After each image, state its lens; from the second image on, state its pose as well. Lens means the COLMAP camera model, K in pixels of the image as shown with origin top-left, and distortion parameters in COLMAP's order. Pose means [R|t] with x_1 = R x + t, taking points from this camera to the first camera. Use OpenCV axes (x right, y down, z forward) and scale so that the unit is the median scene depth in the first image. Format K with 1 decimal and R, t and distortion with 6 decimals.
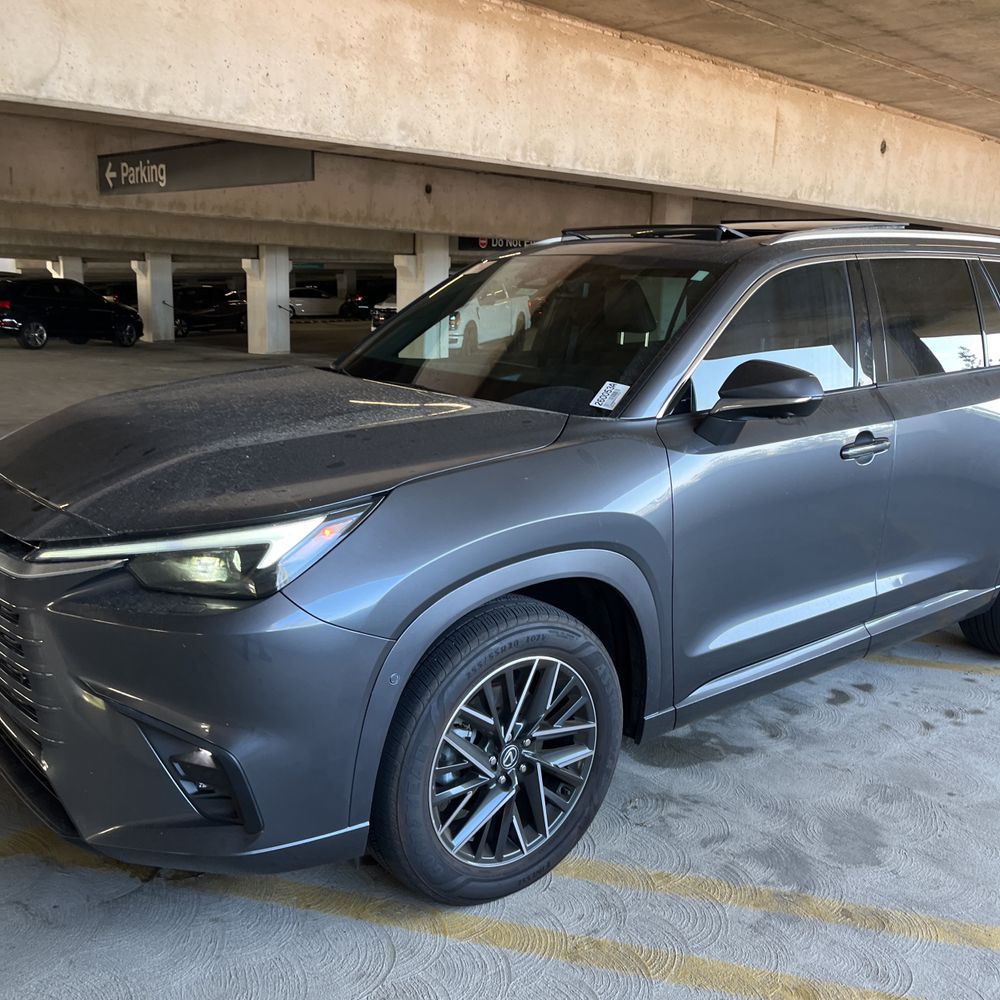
lens RADIAL K [[1029.1, 0, 492.9], [0, 1029.1, 502.8], [0, 0, 1]] dist [0.036847, -0.018215]
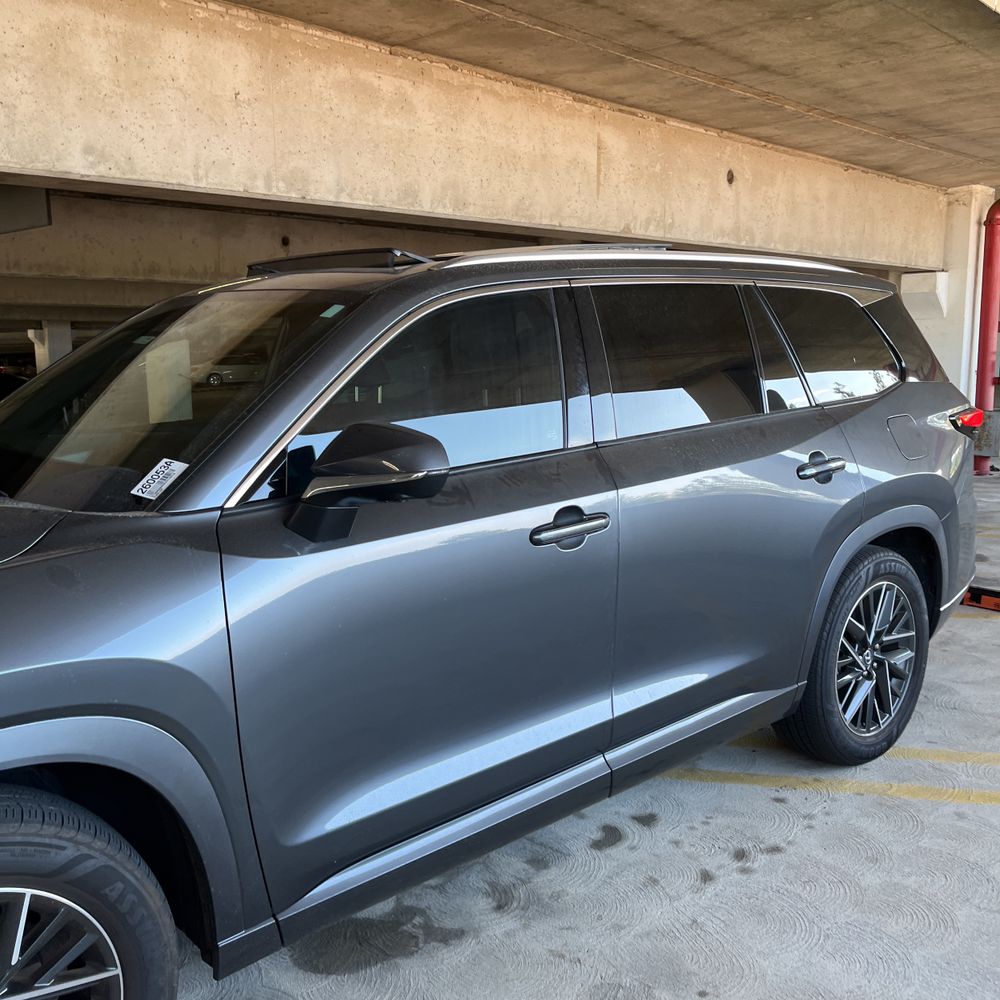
lens RADIAL K [[1029.1, 0, 492.9], [0, 1029.1, 502.8], [0, 0, 1]] dist [0.036847, -0.018215]
pose [[0.998151, -0.043515, 0.042431, 0.196798], [0.045674, 0.997638, -0.051307, -0.026026], [-0.040098, 0.053150, 0.997781, 0.179174]]
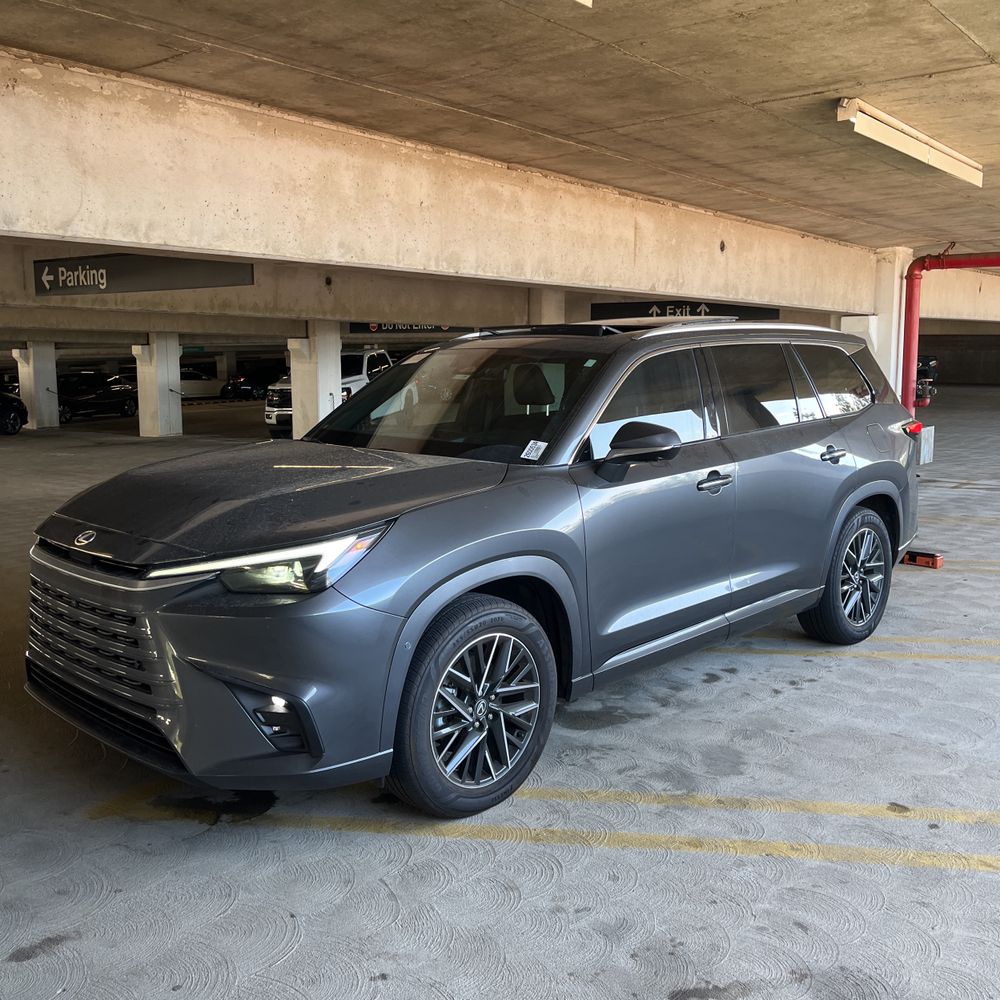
lens RADIAL K [[1030.3, 0, 508.7], [0, 1030.3, 498.9], [0, 0, 1]] dist [0.046982, -0.033603]
pose [[0.990607, -0.044045, 0.129456, -0.066011], [0.053556, 0.996042, -0.070935, 0.037282], [-0.125819, 0.077201, 0.989045, -0.234358]]
